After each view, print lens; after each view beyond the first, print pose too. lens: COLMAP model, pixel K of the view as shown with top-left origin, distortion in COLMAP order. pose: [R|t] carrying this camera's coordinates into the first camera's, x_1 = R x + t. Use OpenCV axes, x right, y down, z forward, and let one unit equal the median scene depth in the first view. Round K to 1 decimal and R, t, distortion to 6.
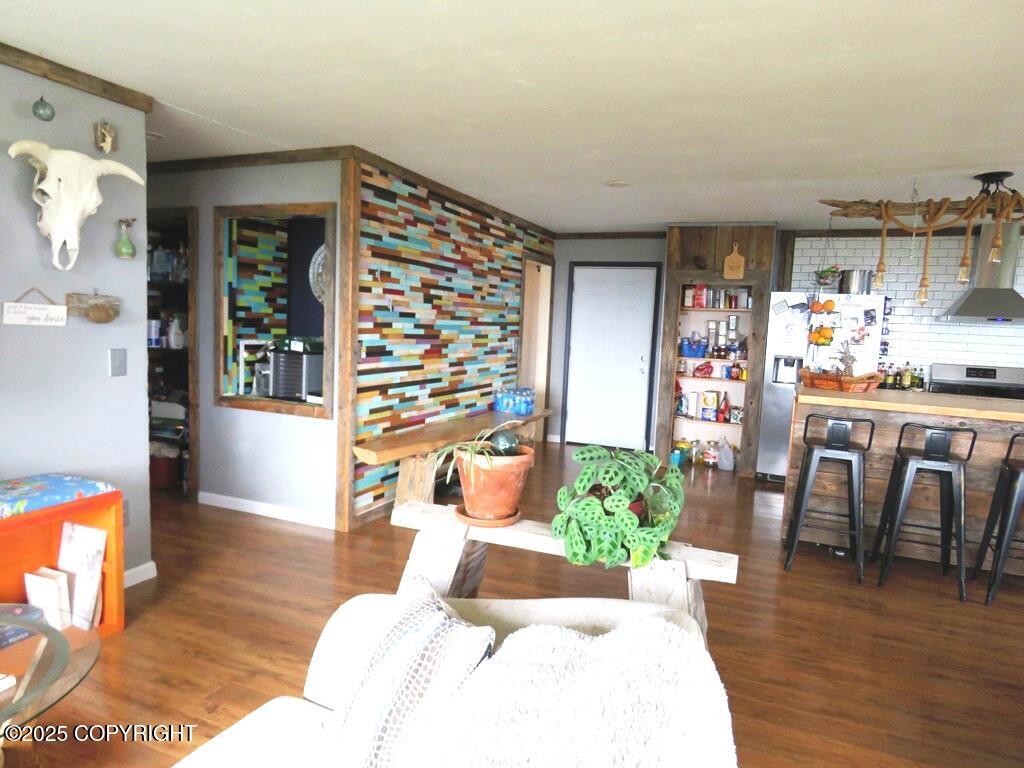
lens RADIAL K [[646.7, 0, 510.3], [0, 646.7, 380.4], [0, 0, 1]] dist [-0.004449, -0.005960]
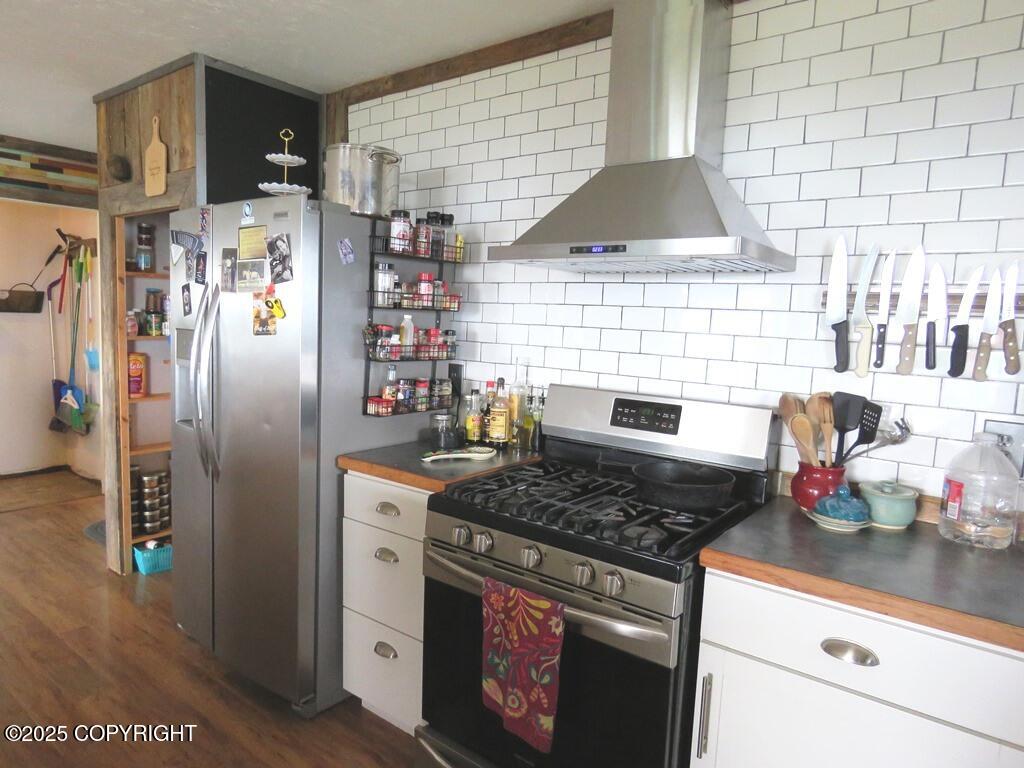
lens RADIAL K [[646.7, 0, 511.3], [0, 646.7, 386.0], [0, 0, 1]] dist [-0.004449, -0.005960]
pose [[0.967290, 0.018851, -0.252974, 0.748386], [-0.018543, 0.999822, 0.003601, -0.027214], [0.252996, 0.001207, 0.967467, 0.647014]]
